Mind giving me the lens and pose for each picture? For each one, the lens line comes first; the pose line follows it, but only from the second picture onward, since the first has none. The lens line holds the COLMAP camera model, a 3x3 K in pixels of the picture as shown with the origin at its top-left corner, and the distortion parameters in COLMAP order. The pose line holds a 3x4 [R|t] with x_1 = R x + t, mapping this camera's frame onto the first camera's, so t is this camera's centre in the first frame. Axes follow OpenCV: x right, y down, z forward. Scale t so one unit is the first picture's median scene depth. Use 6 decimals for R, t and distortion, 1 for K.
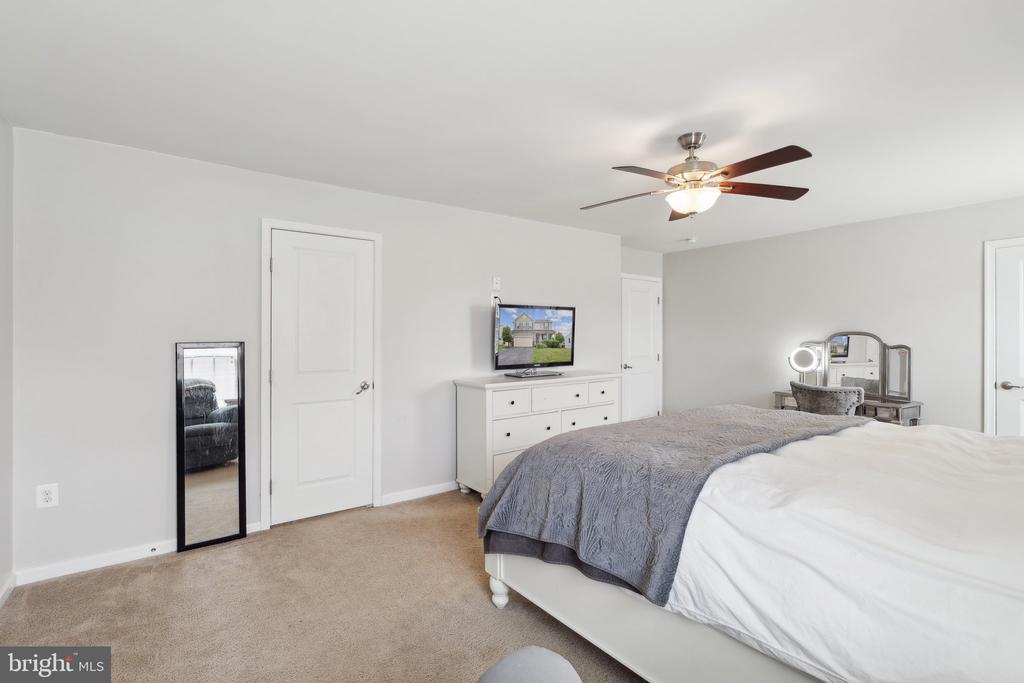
lens RADIAL K [[464.1, 0, 511.8], [0, 464.1, 339.3], [0, 0, 1]] dist [0.000091, 0.001064]
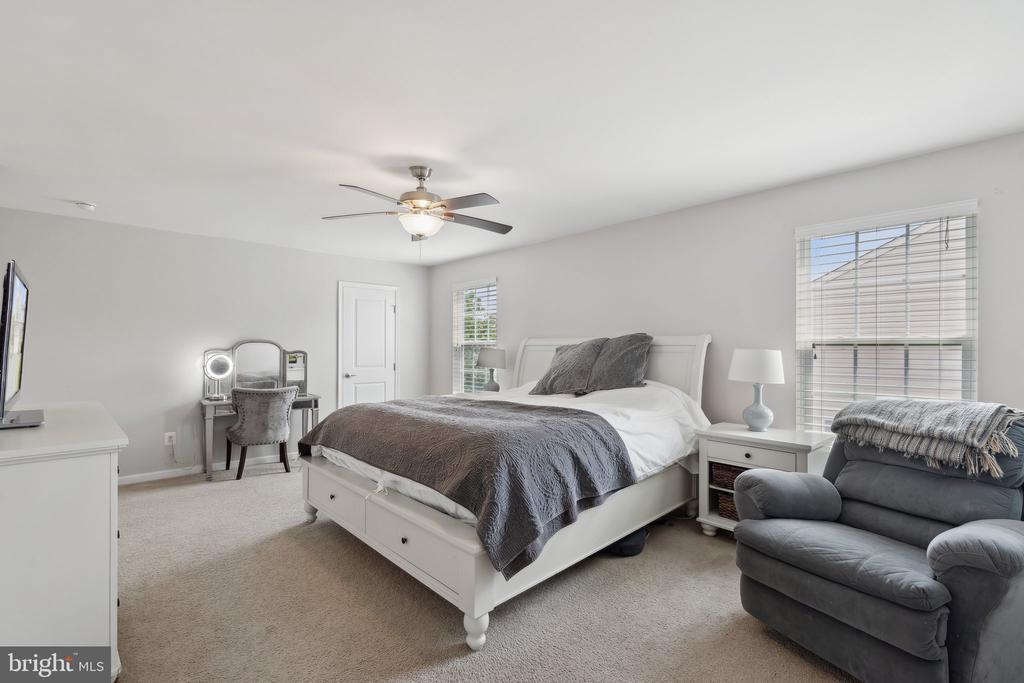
lens RADIAL K [[464.1, 0, 511.8], [0, 464.1, 345.2], [0, 0, 1]] dist [0.000091, 0.001064]
pose [[-0.130945, 0.000970, 0.991389, -0.474016], [0.006901, 0.999976, -0.000067, 0.001609], [-0.991366, 0.006833, -0.130949, 0.557510]]
